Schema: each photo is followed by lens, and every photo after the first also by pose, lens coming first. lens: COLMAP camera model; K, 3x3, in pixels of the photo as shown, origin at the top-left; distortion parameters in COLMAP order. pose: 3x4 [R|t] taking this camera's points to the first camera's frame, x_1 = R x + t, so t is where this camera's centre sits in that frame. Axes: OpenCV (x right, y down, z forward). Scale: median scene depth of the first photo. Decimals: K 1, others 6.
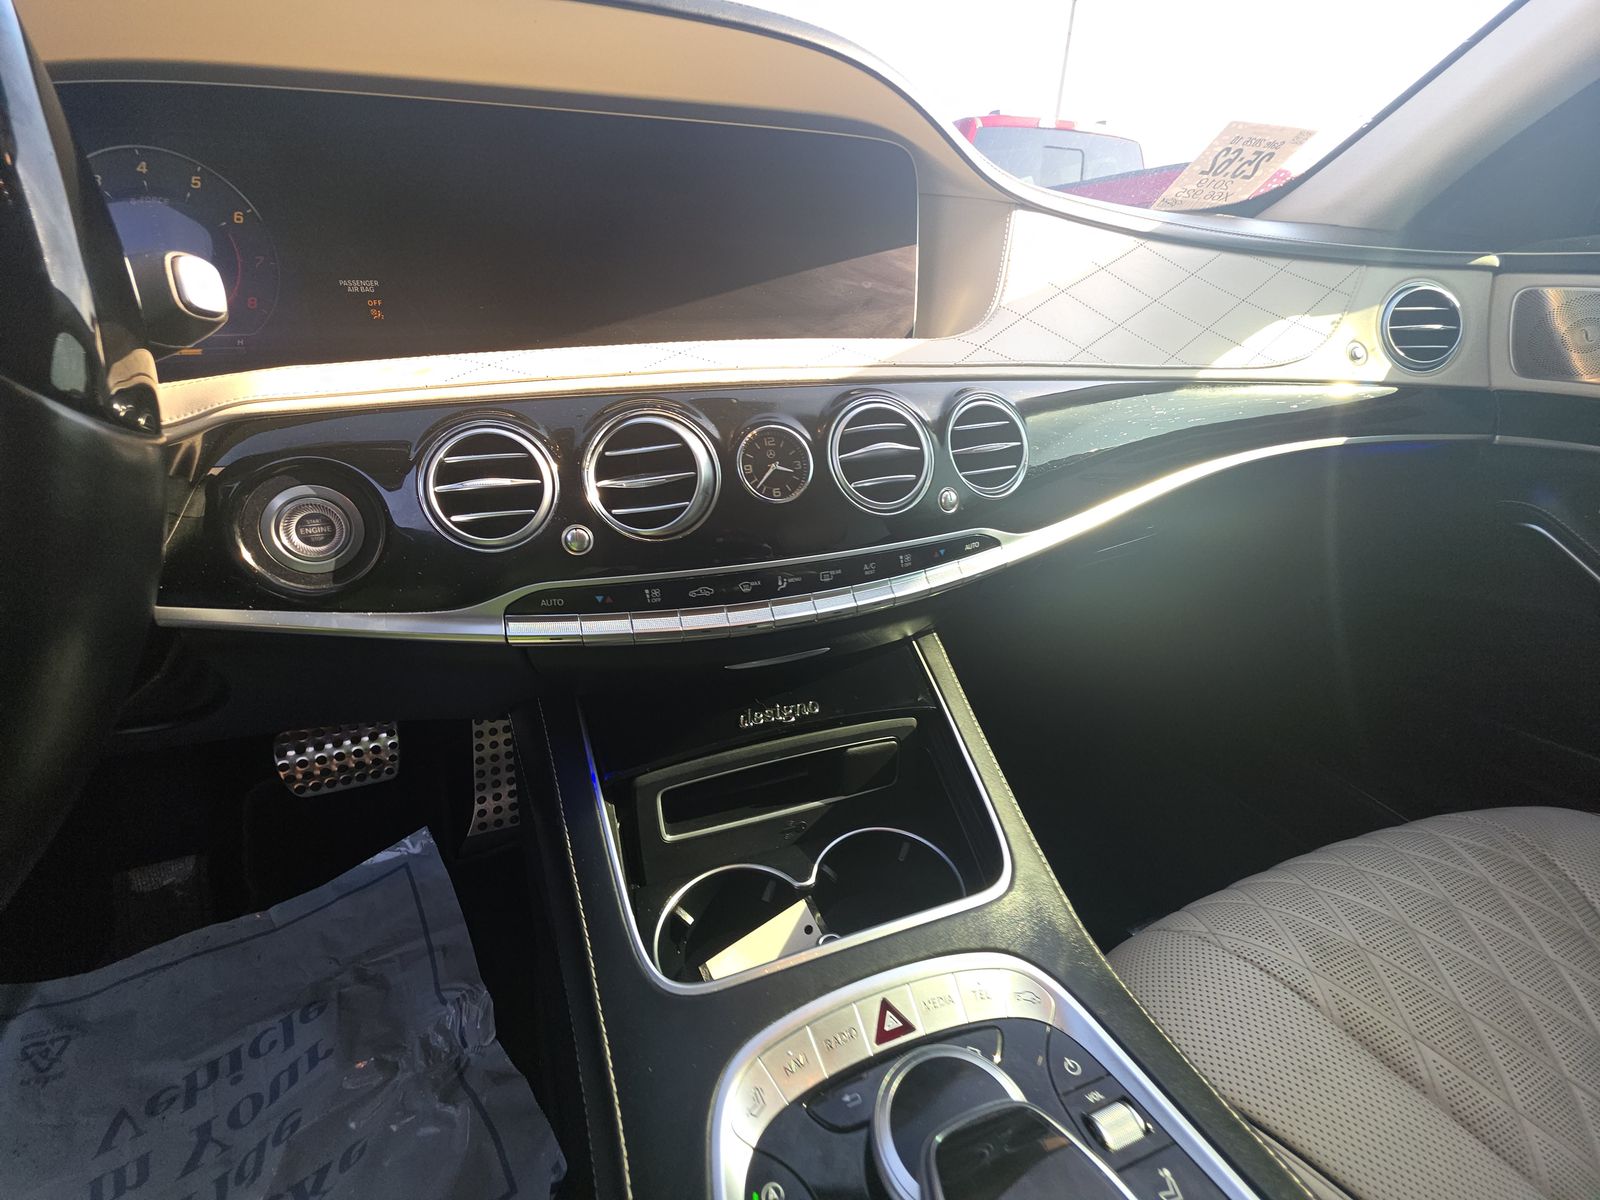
lens RADIAL K [[638.6, 0, 809.4], [0, 638.6, 606.6], [0, 0, 1]] dist [0.001231, -0.003953]
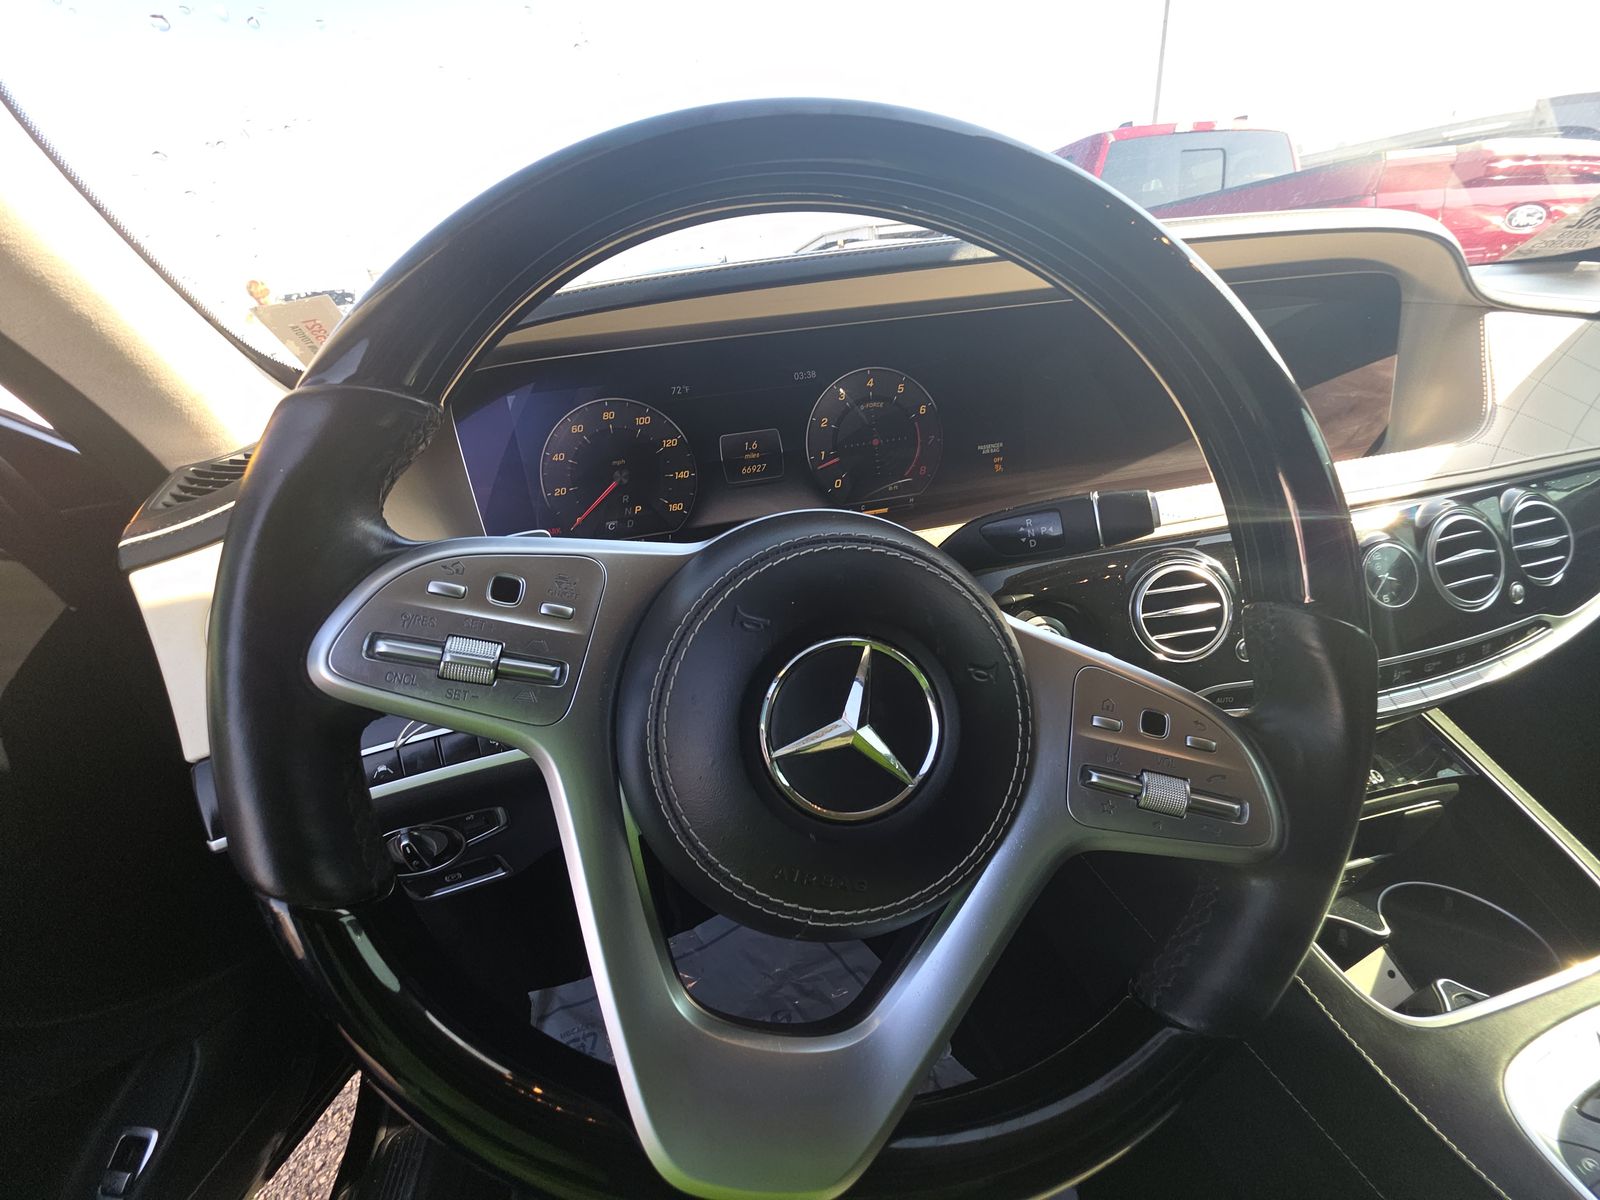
lens RADIAL K [[638.6, 0, 809.0], [0, 638.6, 602.2], [0, 0, 1]] dist [0.001231, -0.003953]
pose [[0.987869, -0.041016, -0.149777, -0.782998], [0.035639, 0.998626, -0.038412, -0.138461], [0.151147, 0.032608, 0.987973, -0.278345]]
